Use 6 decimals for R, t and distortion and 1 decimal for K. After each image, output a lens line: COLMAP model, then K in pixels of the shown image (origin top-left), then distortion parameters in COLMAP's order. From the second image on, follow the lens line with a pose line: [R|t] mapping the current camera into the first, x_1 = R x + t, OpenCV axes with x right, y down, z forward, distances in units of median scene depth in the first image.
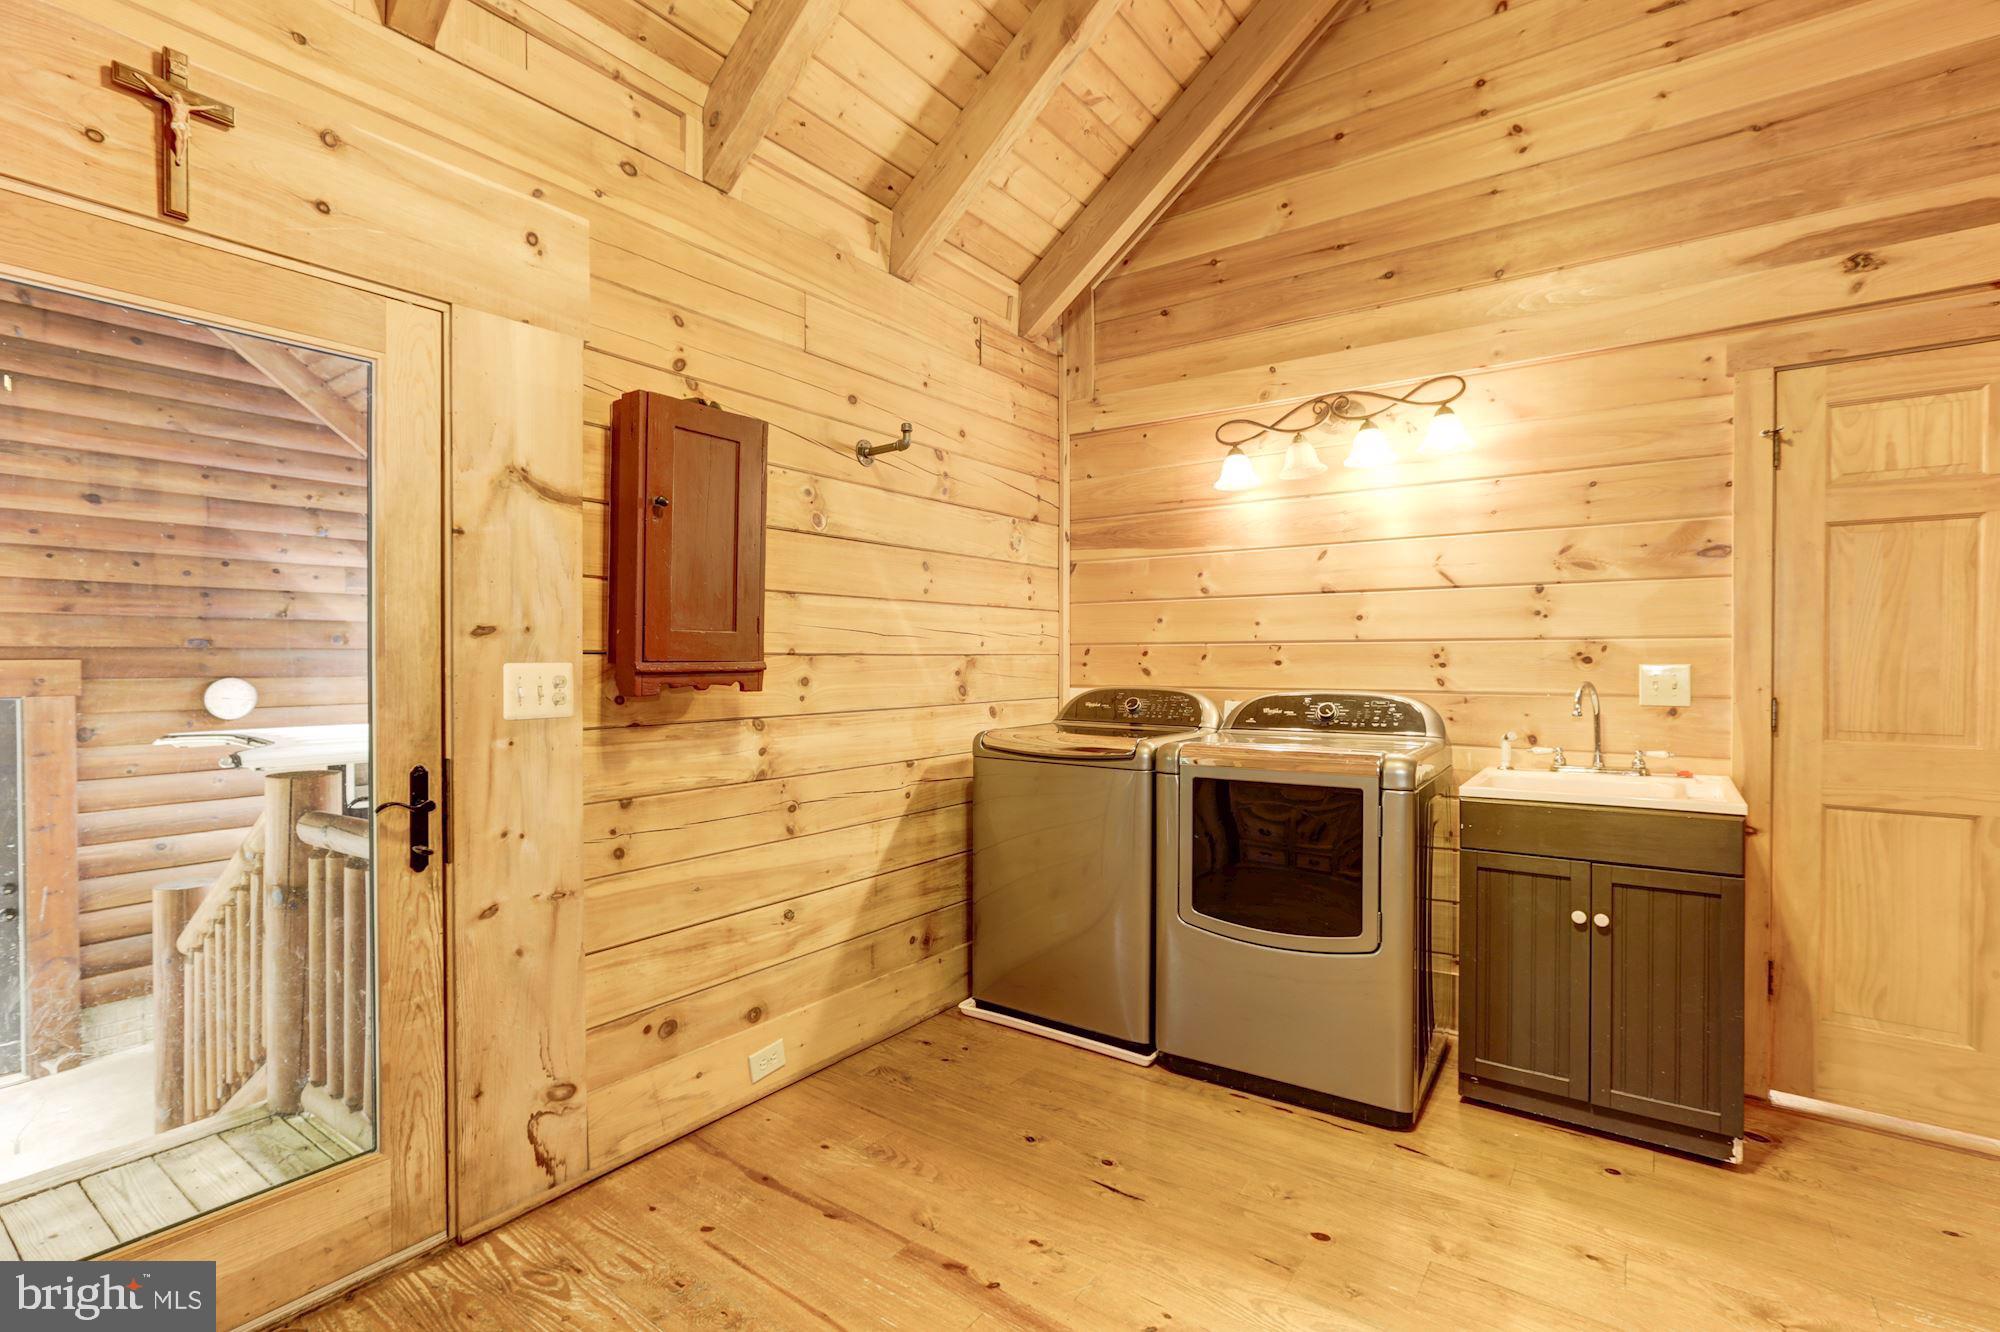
lens RADIAL K [[913.8, 0, 1002.8], [0, 913.8, 667.3], [0, 0, 1]] dist [-0.024266, 0.000297]
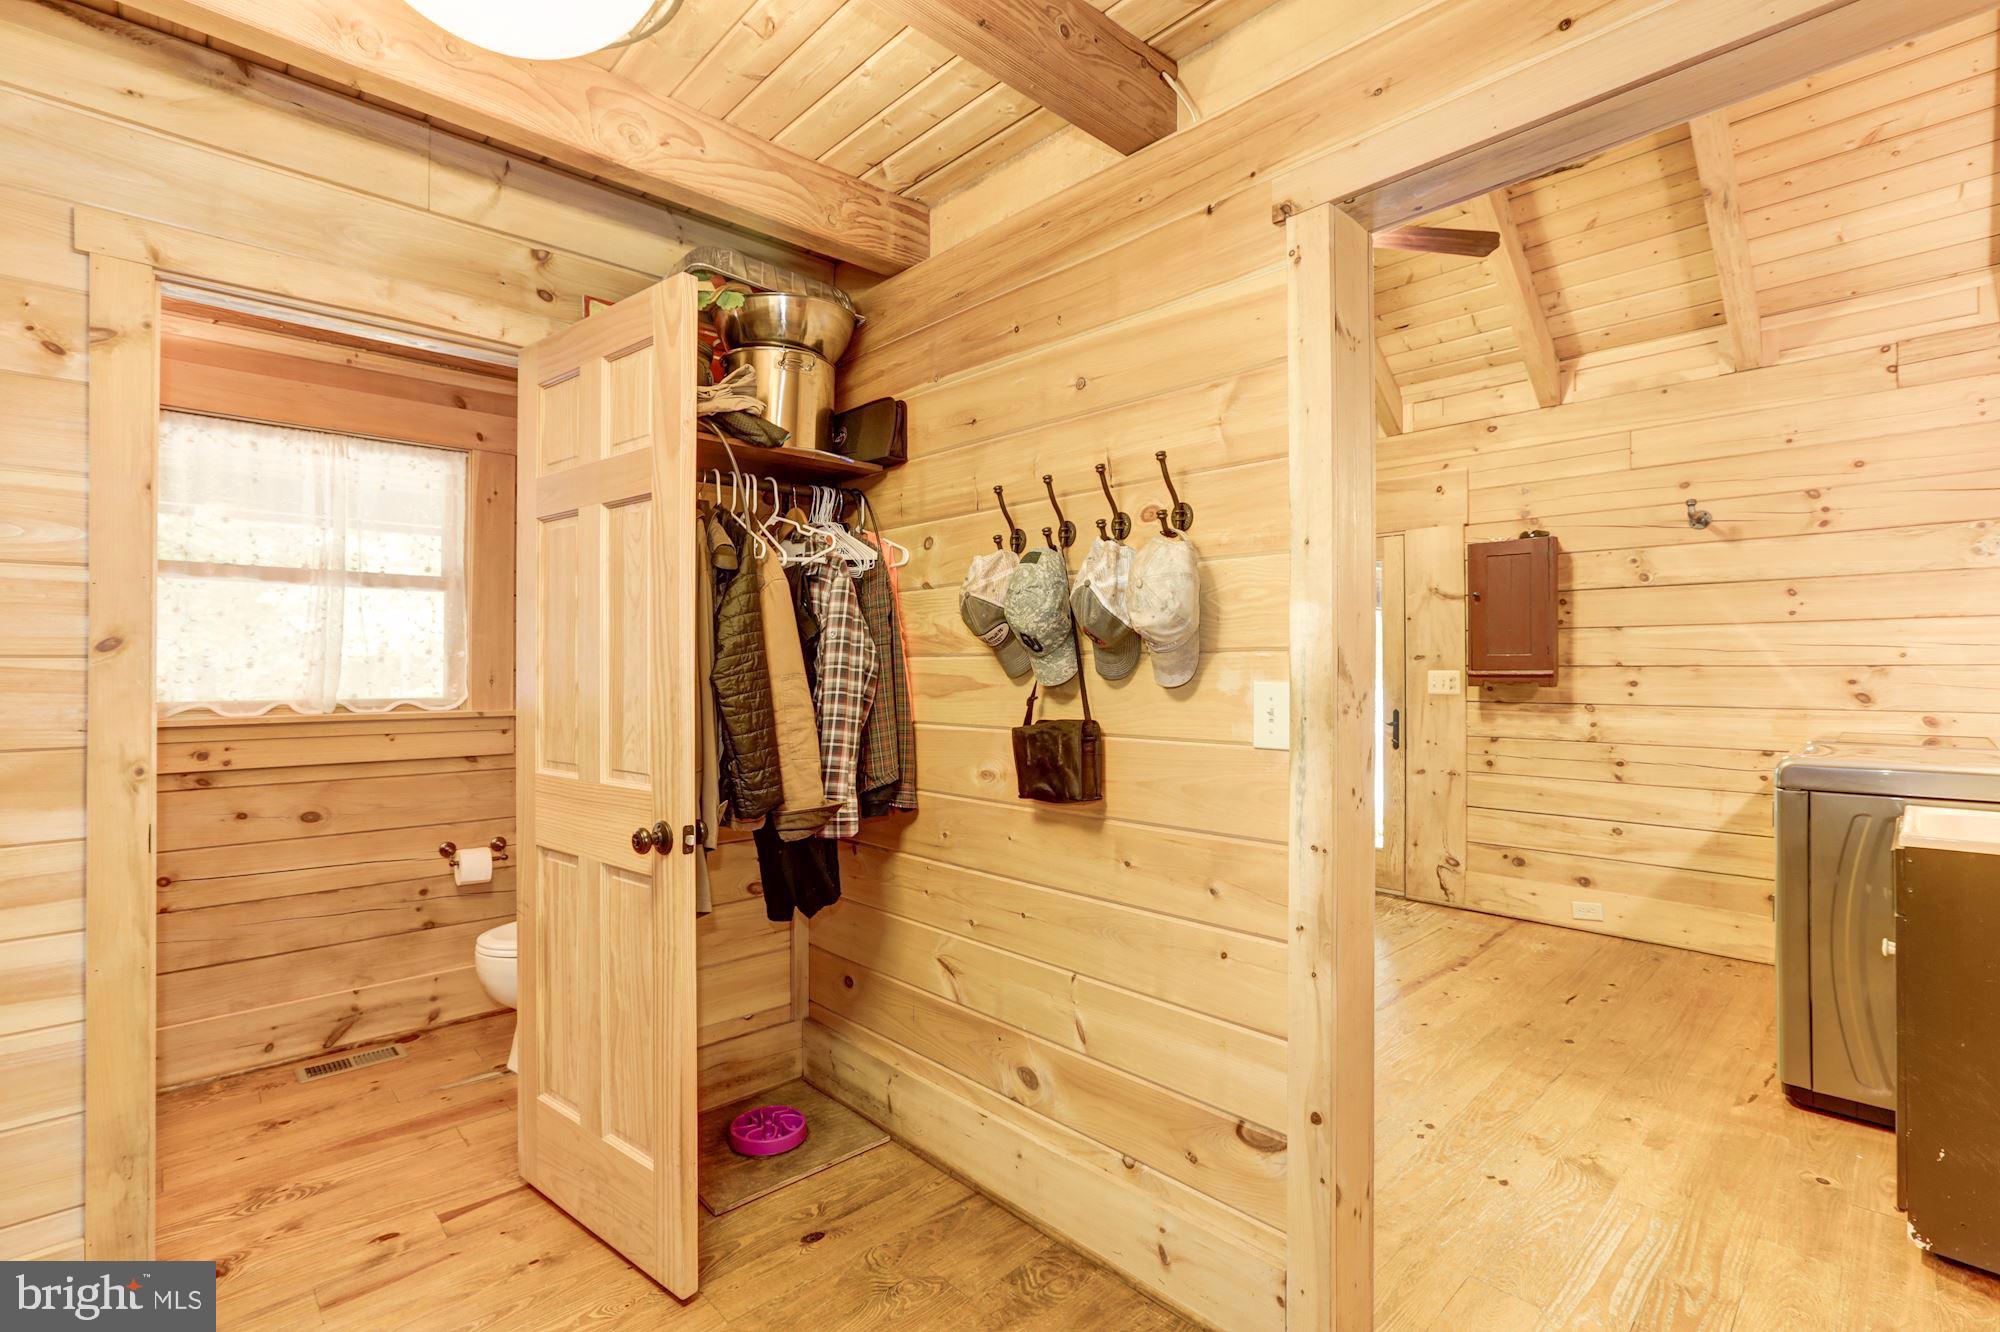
lens RADIAL K [[913.8, 0, 1001.9], [0, 913.8, 662.8], [0, 0, 1]] dist [-0.024266, 0.000297]
pose [[-0.159717, -0.002165, -0.987161, 1.686883], [-0.007770, 0.999969, -0.000936, -0.011587], [0.987132, 0.007520, -0.159729, 0.223971]]
